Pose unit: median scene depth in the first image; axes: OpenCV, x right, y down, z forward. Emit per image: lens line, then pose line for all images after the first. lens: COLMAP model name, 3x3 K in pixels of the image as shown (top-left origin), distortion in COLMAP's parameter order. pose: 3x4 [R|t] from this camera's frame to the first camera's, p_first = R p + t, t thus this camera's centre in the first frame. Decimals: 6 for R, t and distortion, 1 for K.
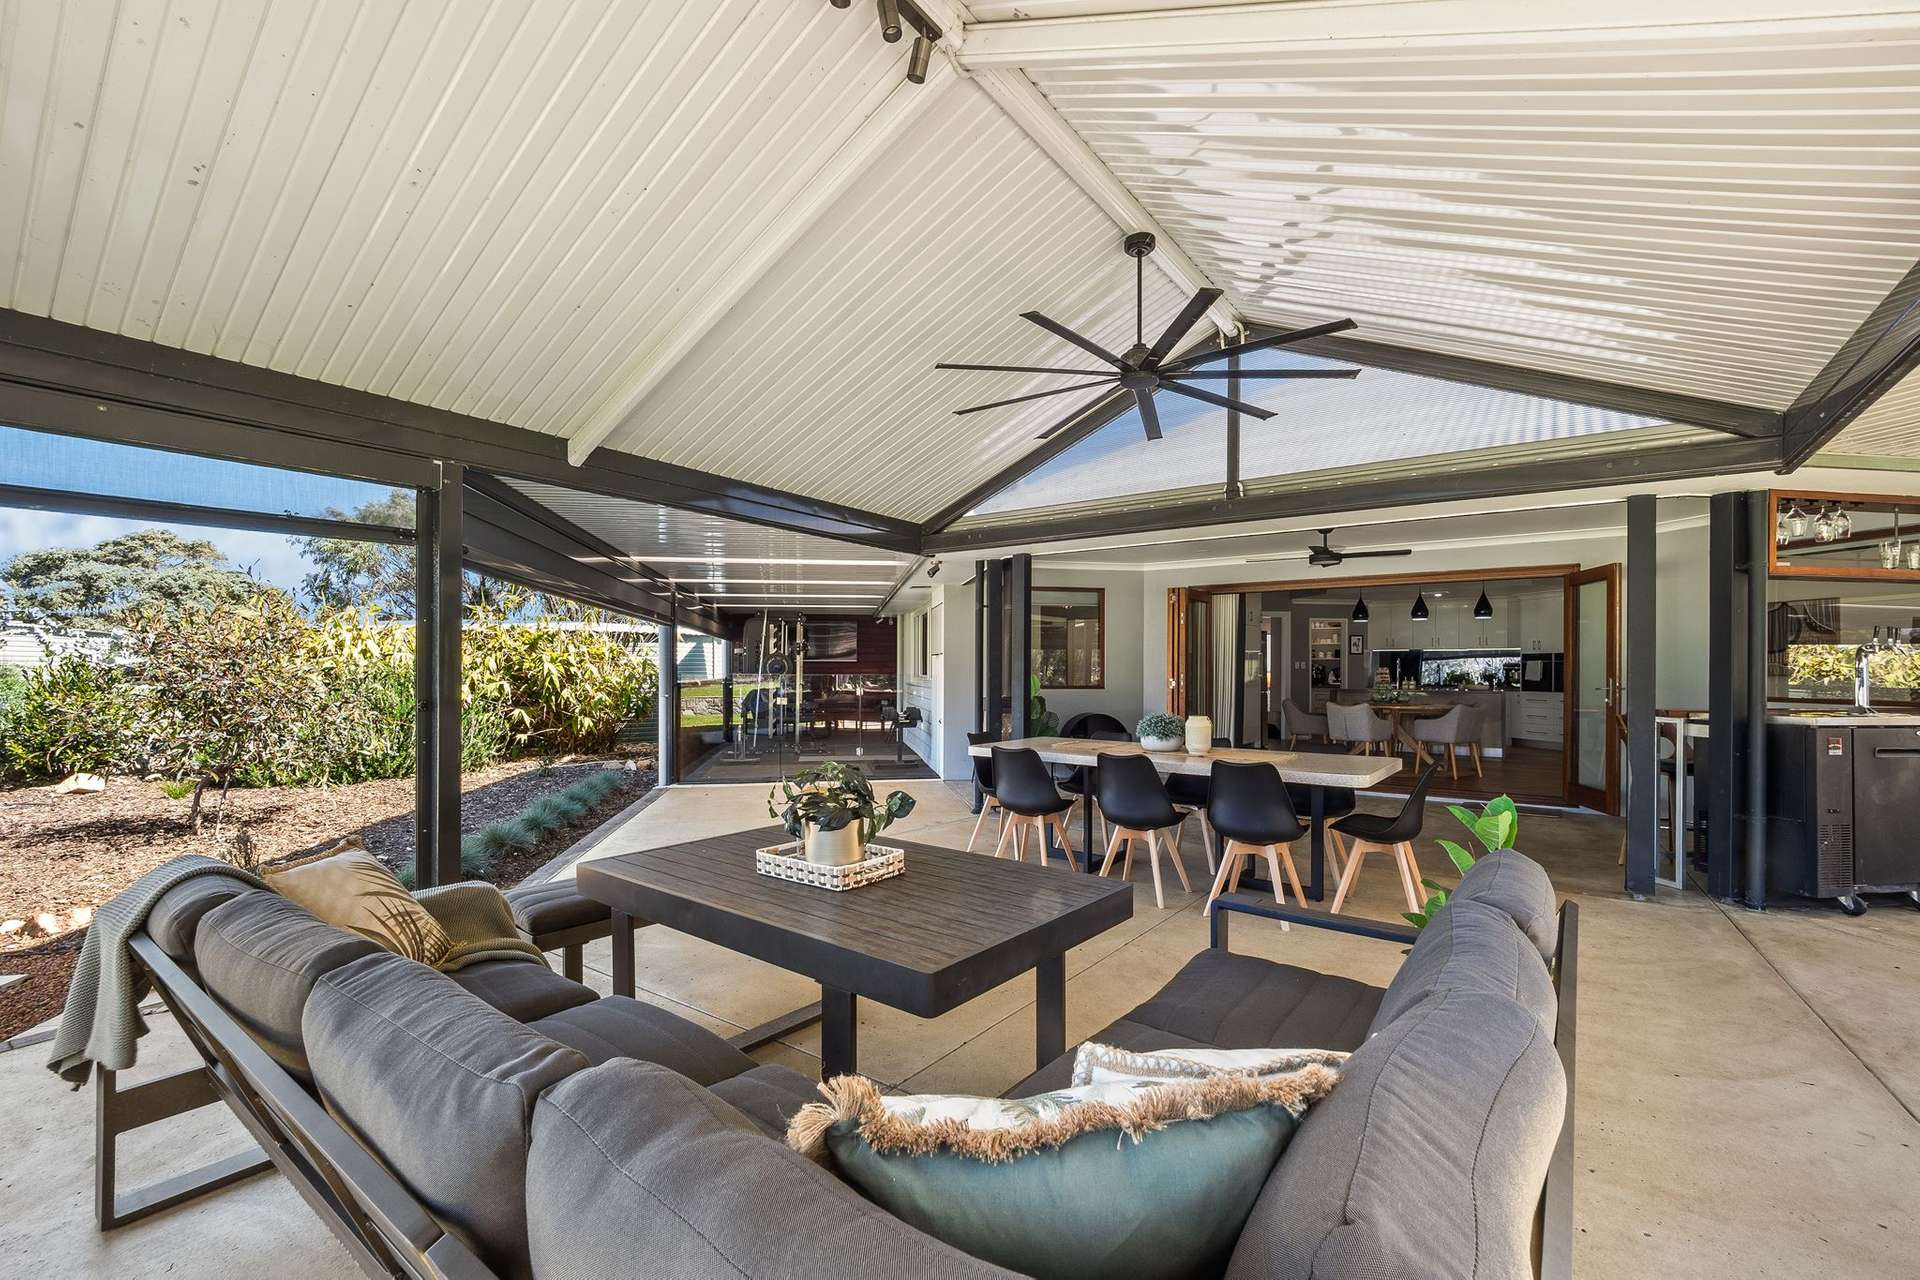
lens RADIAL K [[811.5, 0, 961.1], [0, 811.5, 646.7], [0, 0, 1]] dist [-0.010079, 0.000773]
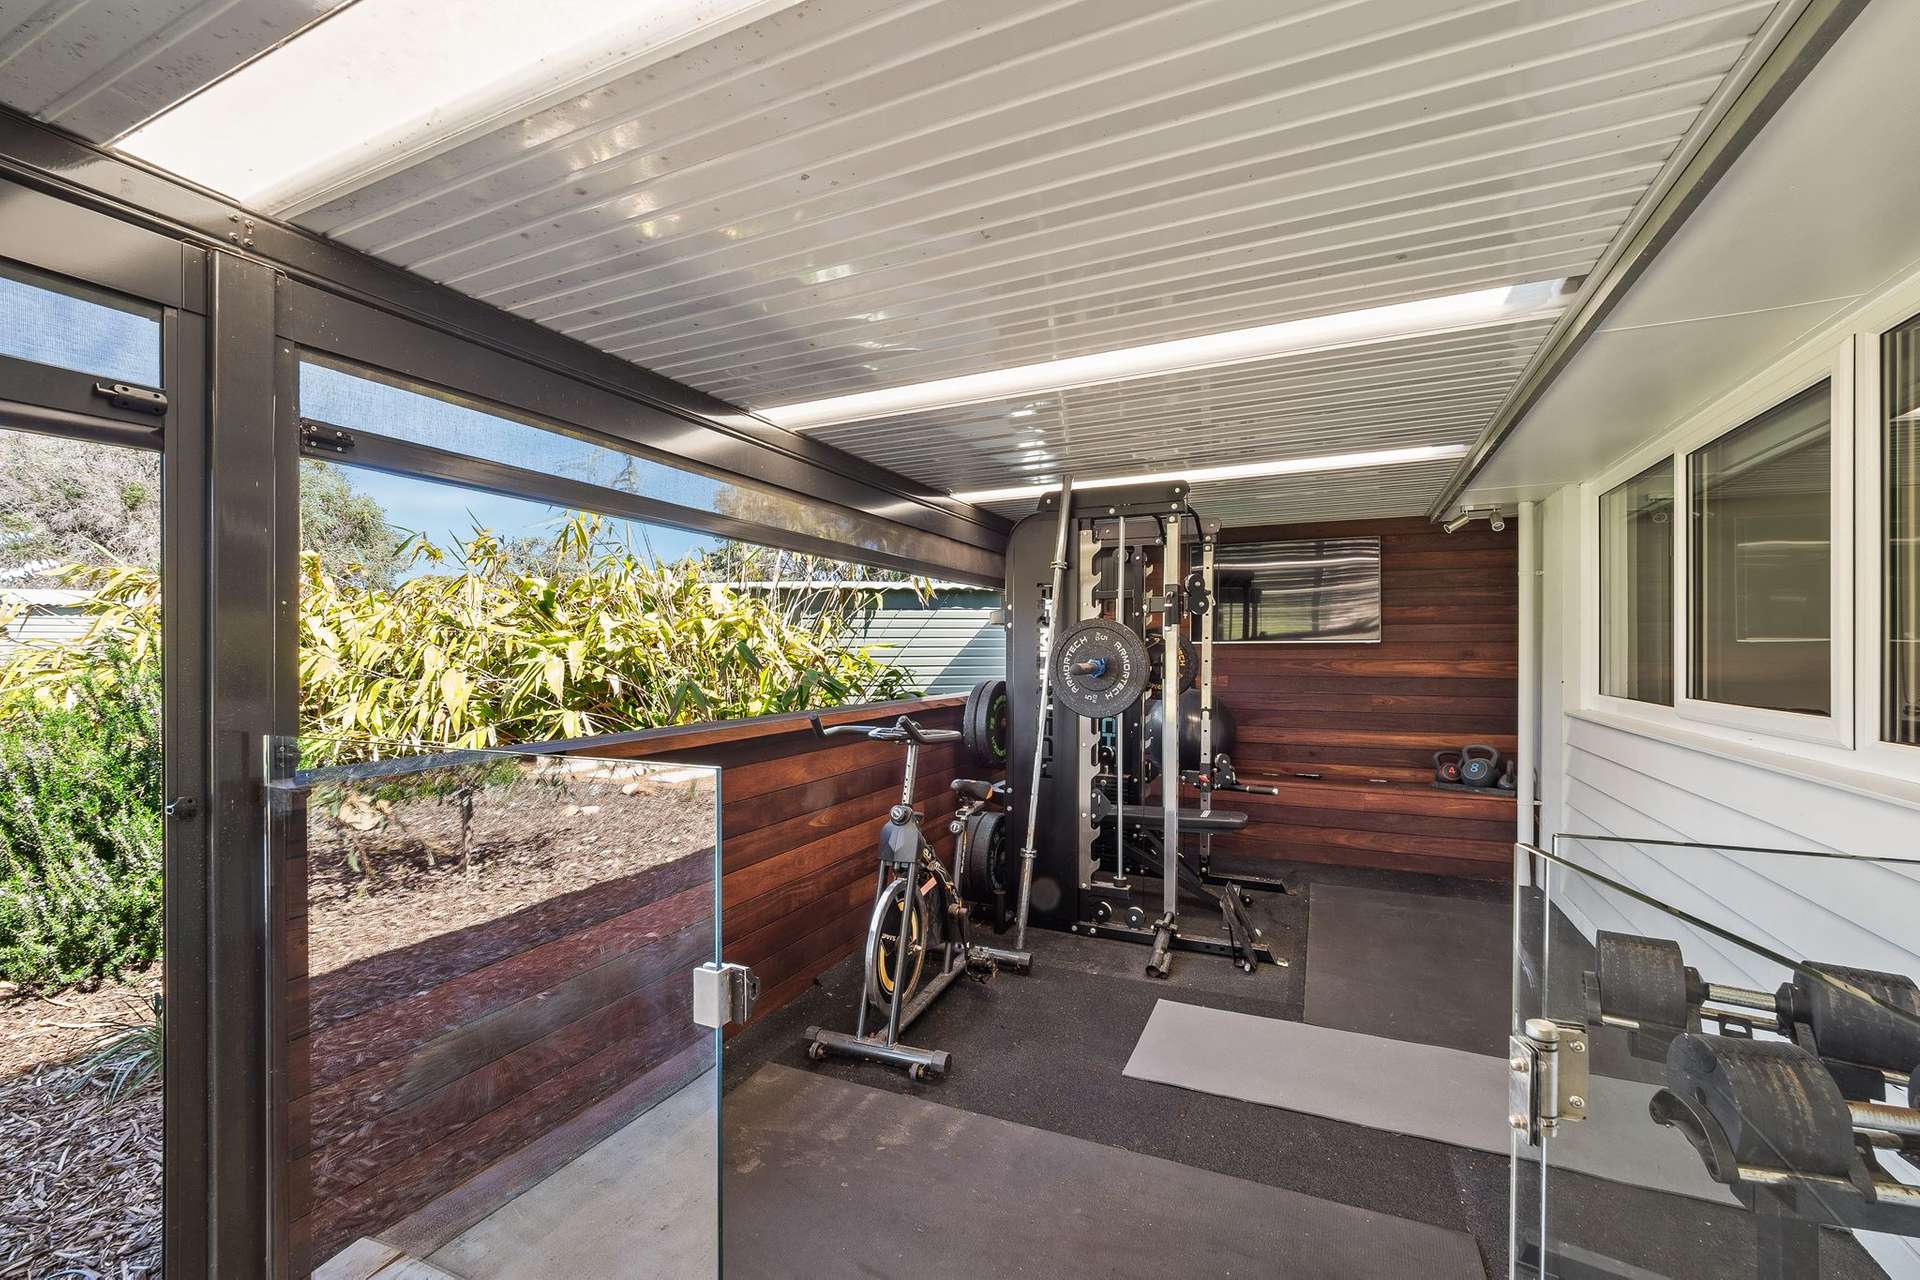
lens RADIAL K [[811.5, 0, 959.2], [0, 811.5, 650.6], [0, 0, 1]] dist [-0.010079, 0.000773]
pose [[0.818057, -0.003851, -0.575124, -0.023704], [0.007156, 0.999968, 0.003483, 0.005071], [0.575092, -0.006965, 0.818059, 0.189401]]
